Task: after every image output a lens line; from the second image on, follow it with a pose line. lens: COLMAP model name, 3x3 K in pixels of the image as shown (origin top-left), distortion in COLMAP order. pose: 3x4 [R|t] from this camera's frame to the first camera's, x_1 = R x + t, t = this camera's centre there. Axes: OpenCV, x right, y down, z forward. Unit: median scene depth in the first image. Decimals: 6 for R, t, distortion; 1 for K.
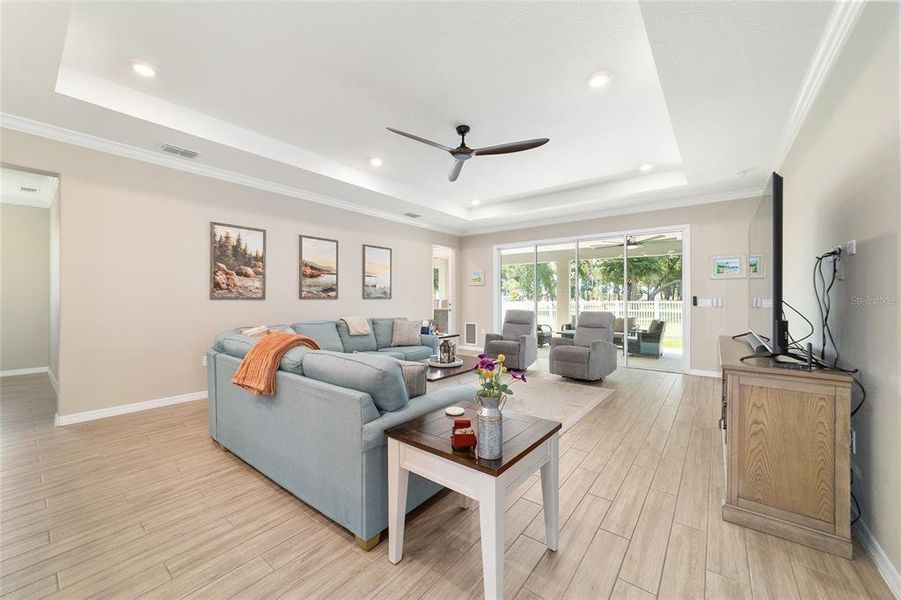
lens RADIAL K [[349.1, 0, 454.4], [0, 349.1, 299.9], [0, 0, 1]] dist [-0.000728, -0.000088]
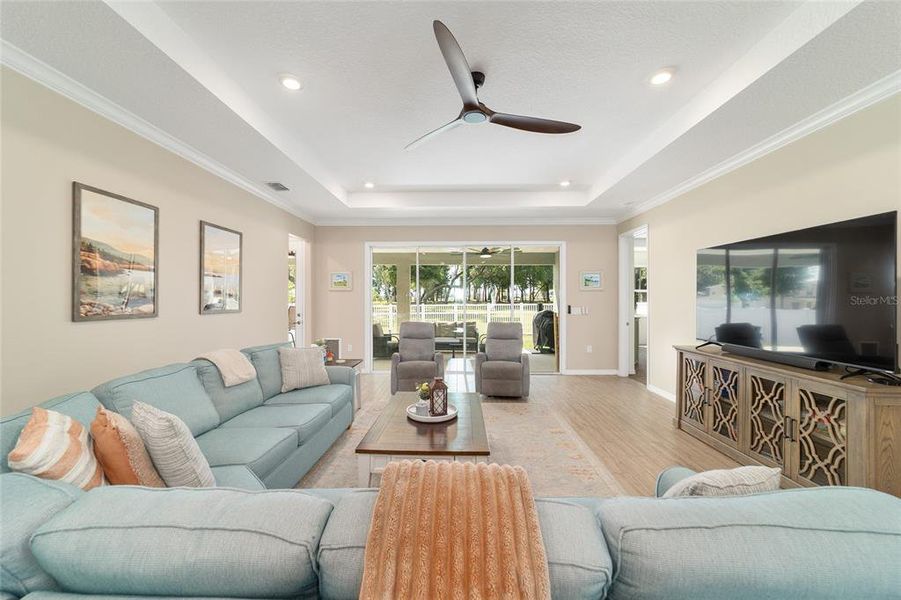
lens RADIAL K [[349.1, 0, 455.9], [0, 349.1, 299.7], [0, 0, 1]] dist [-0.000728, -0.000088]
pose [[0.809343, -0.000104, 0.587336, -0.281371], [0.002701, 0.999990, -0.003546, -0.026187], [-0.587330, 0.004456, 0.809335, 0.306003]]
